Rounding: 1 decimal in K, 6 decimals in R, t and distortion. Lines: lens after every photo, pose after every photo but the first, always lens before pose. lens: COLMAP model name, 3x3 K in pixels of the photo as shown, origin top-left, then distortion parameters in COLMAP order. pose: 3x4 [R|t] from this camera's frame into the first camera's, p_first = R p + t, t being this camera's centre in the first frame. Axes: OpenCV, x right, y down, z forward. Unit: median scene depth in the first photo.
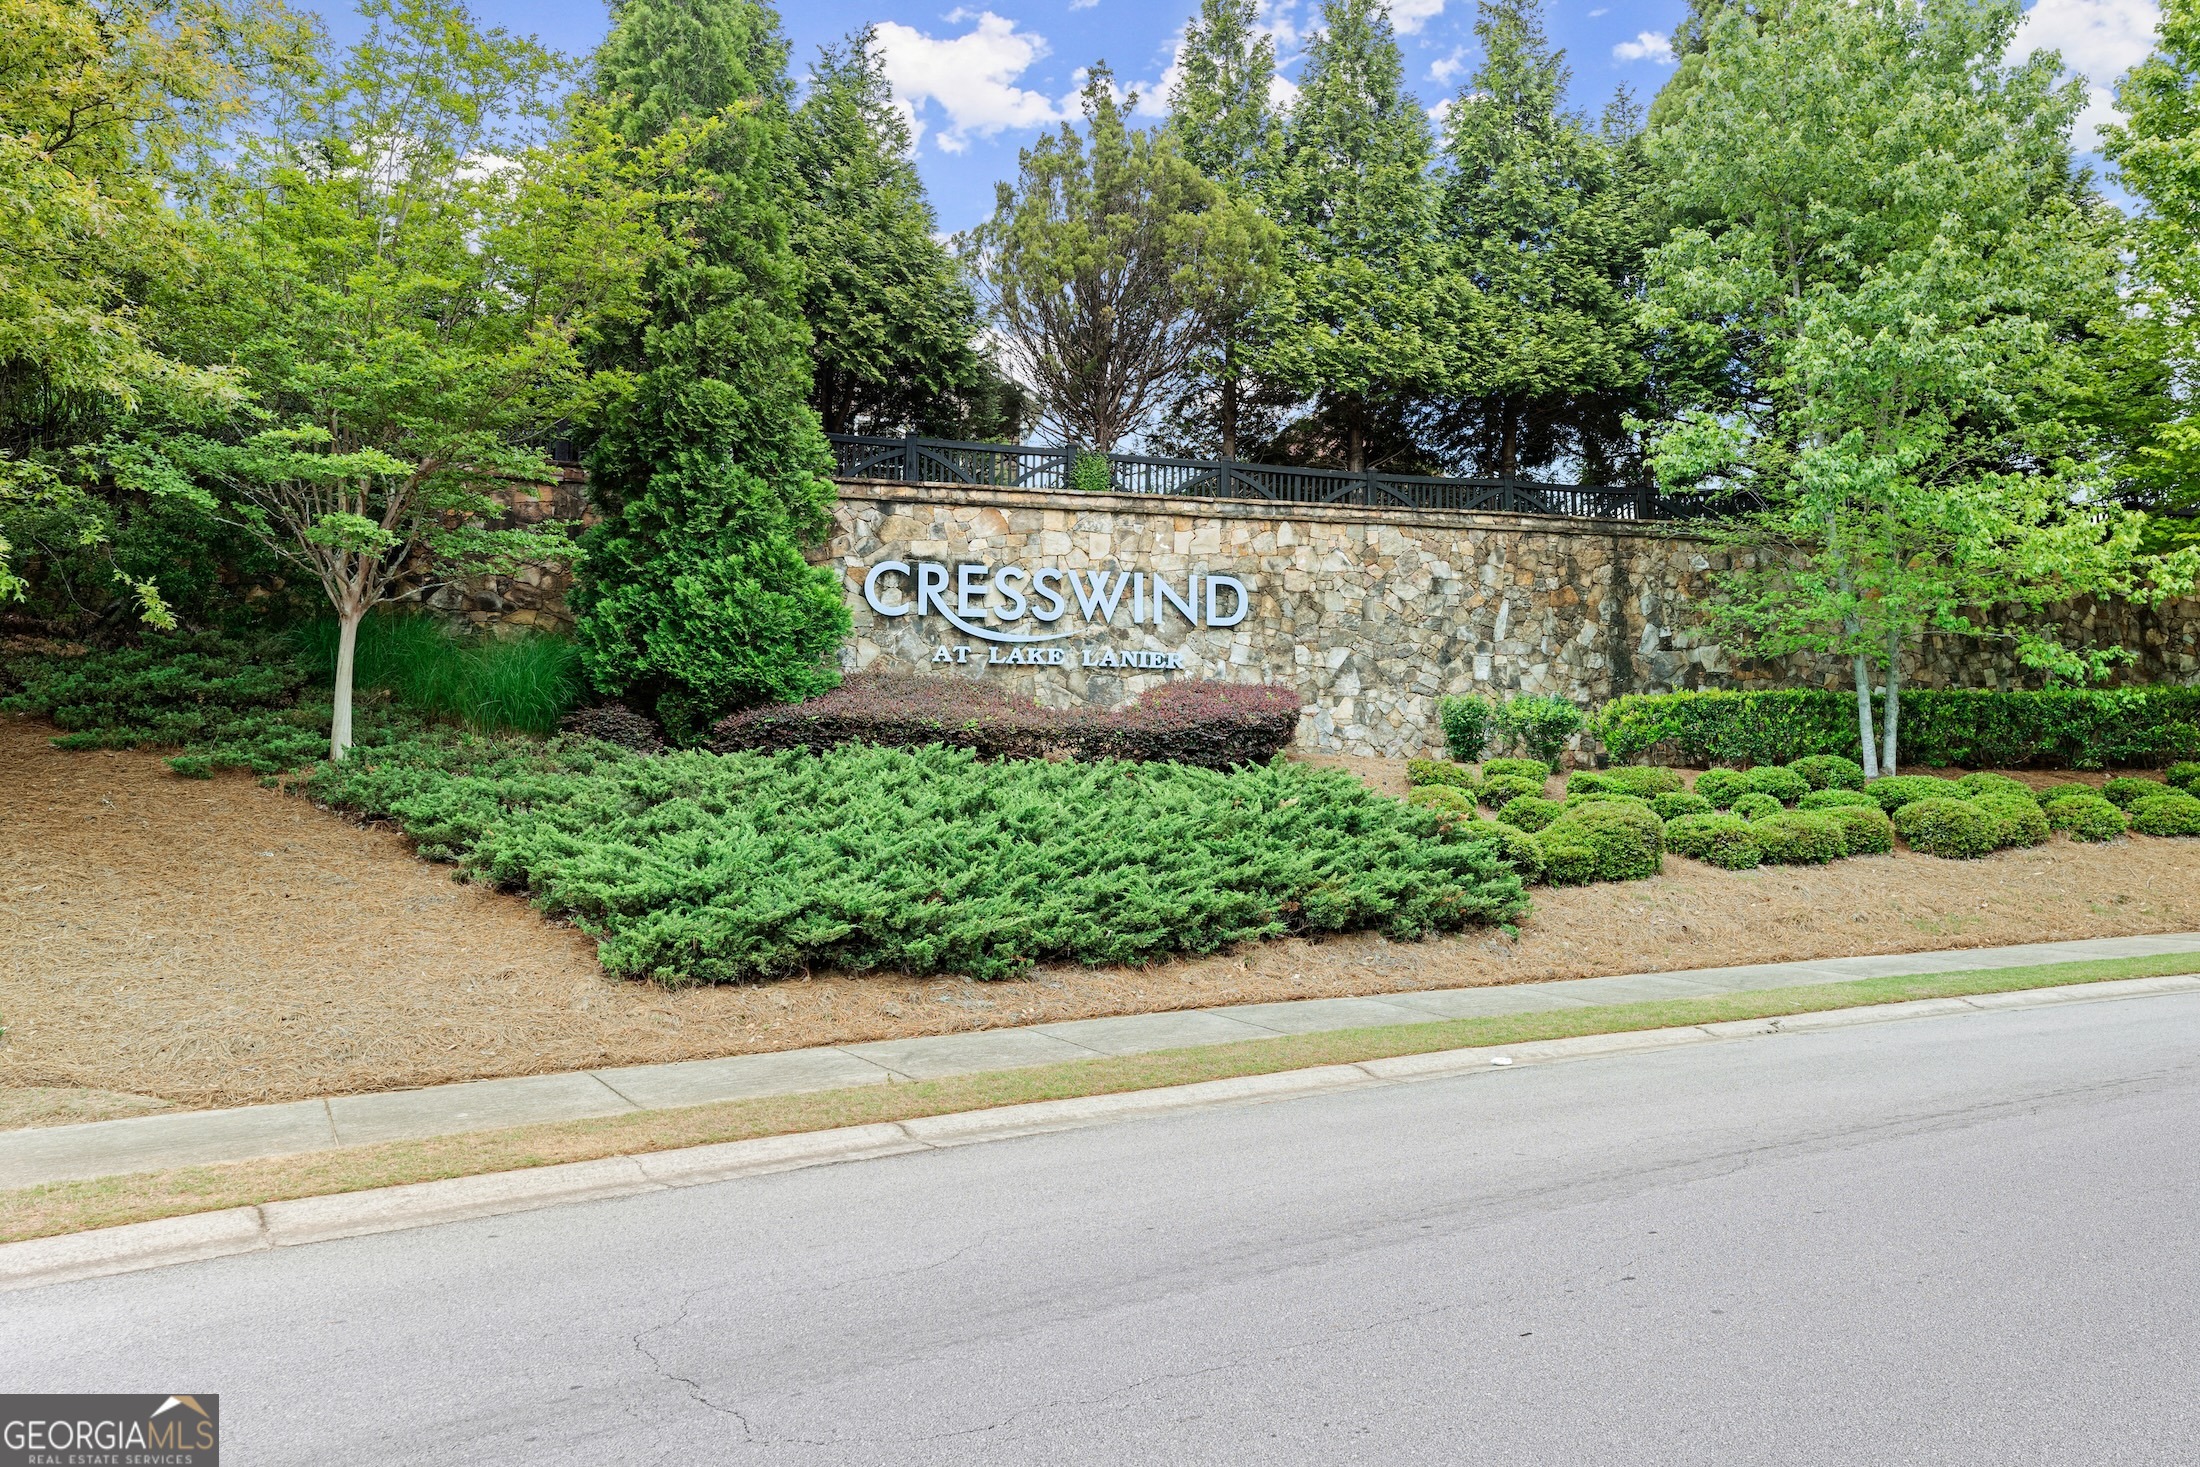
lens RADIAL K [[1492.8, 0, 1096.8], [0, 1492.8, 728.6], [0, 0, 1]] dist [0.003693, 0.000385]
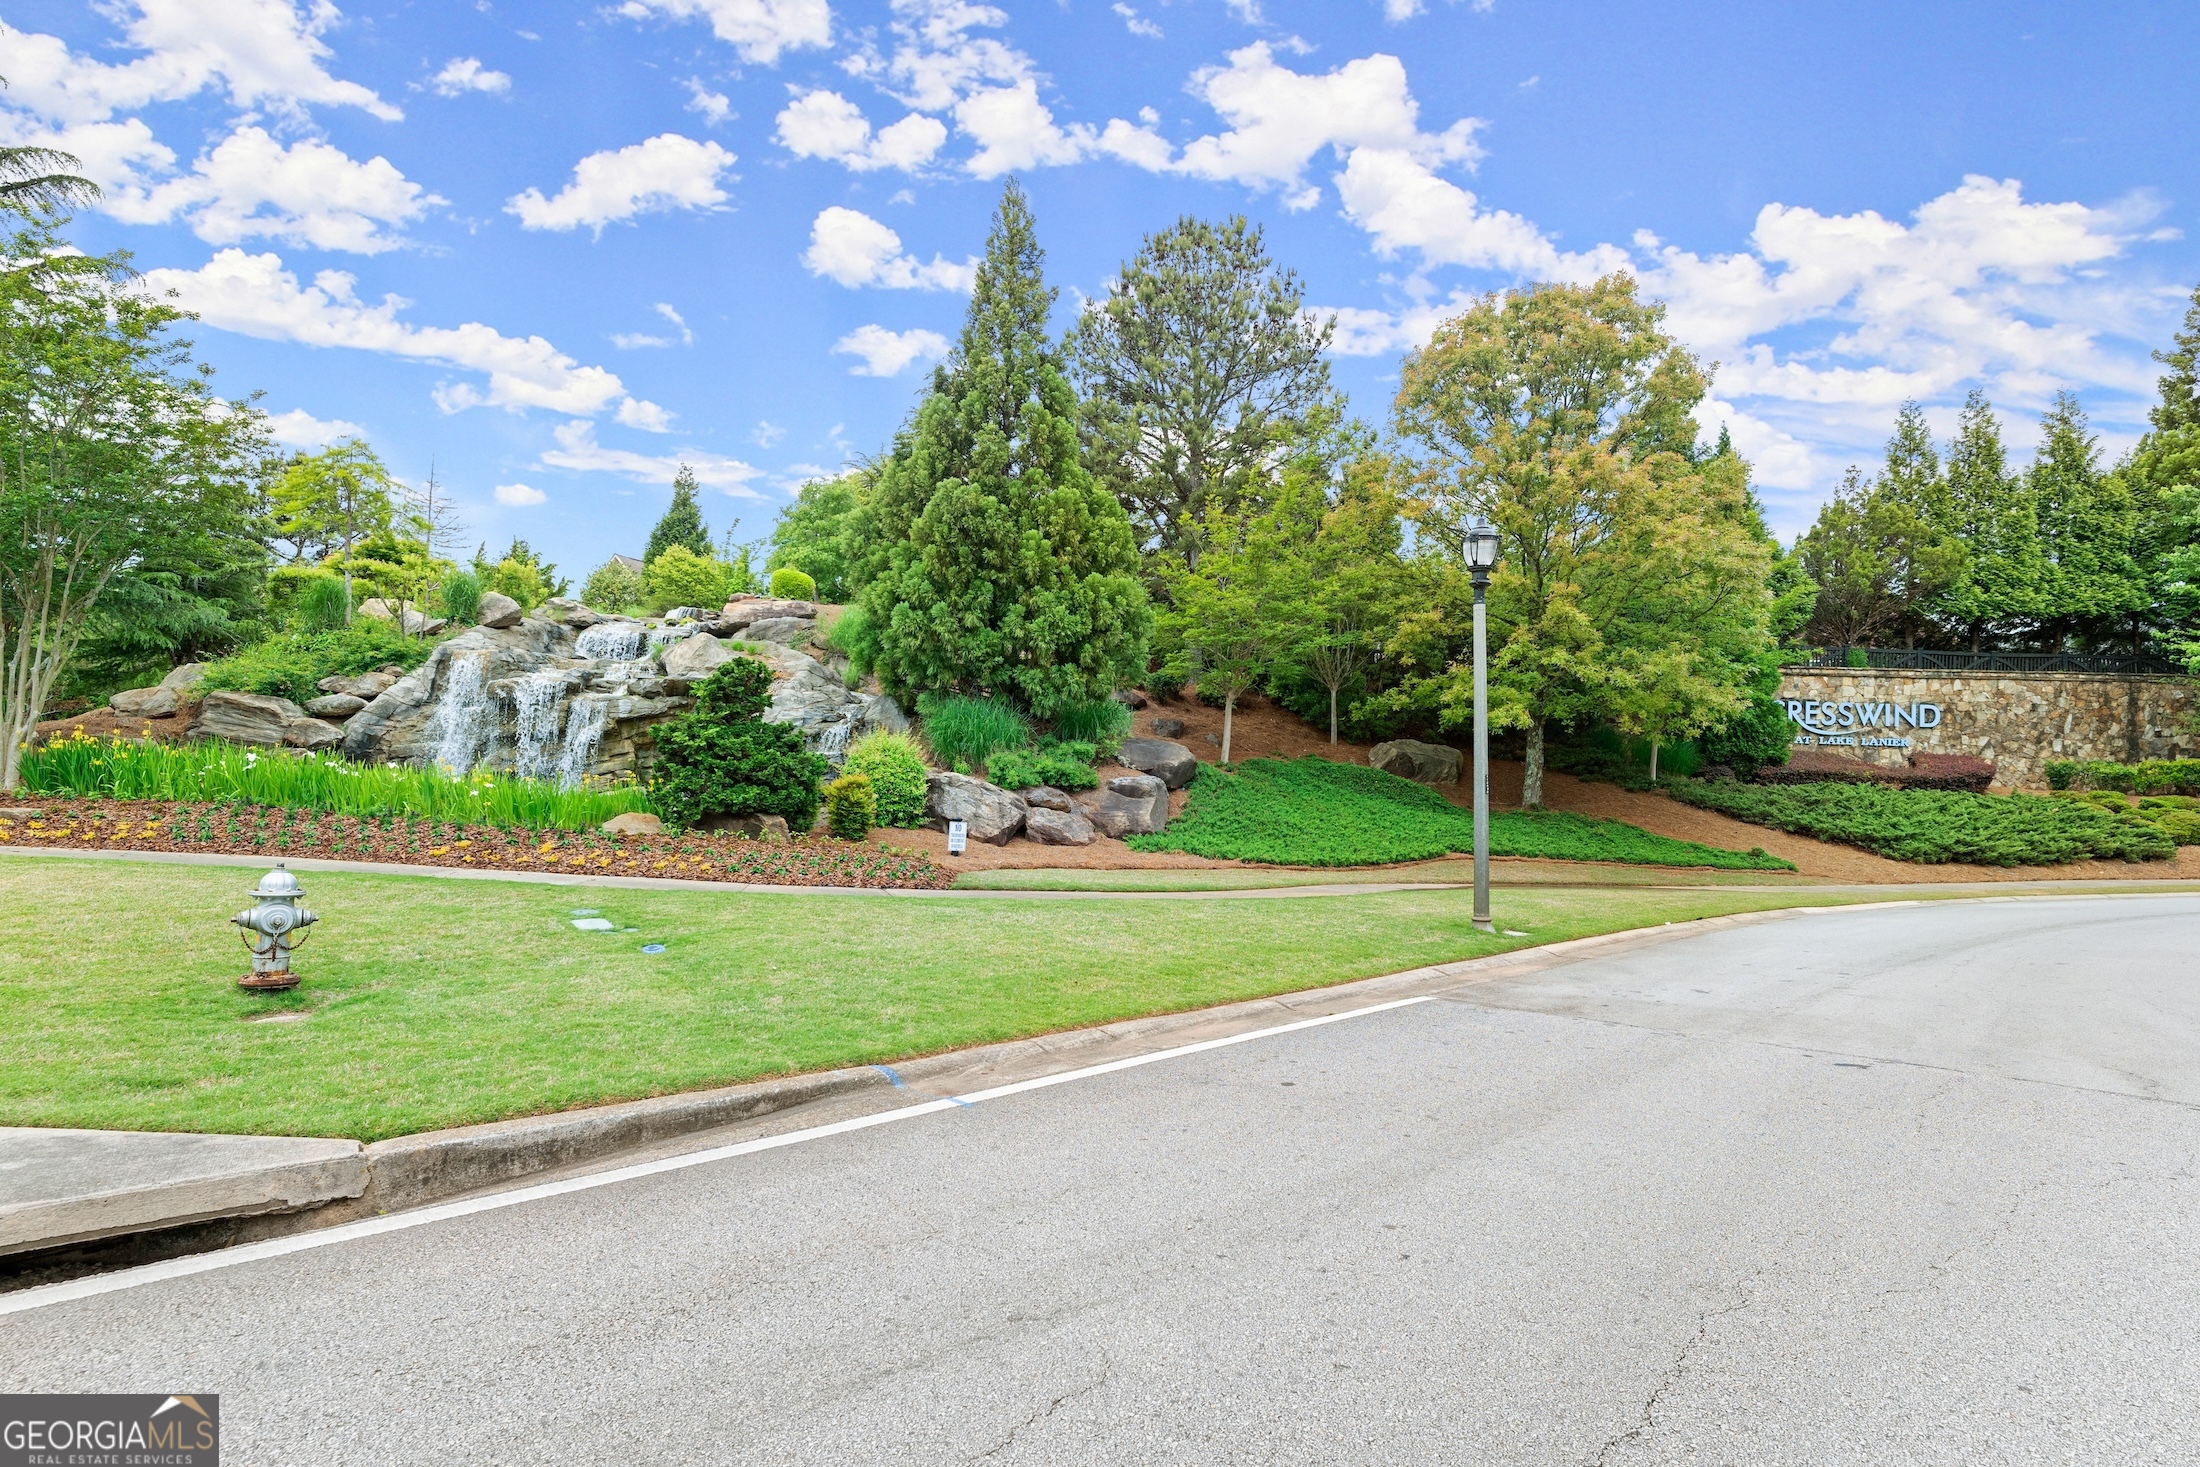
lens RADIAL K [[1033.7, 0, 1140.7], [0, 1033.7, 764.5], [0, 0, 1]] dist [0.002976, 0.000038]
pose [[0.968259, 0.015084, -0.249494, -0.649645], [-0.008828, 0.999618, 0.026174, -0.042476], [0.249794, -0.023141, 0.968022, -0.767915]]
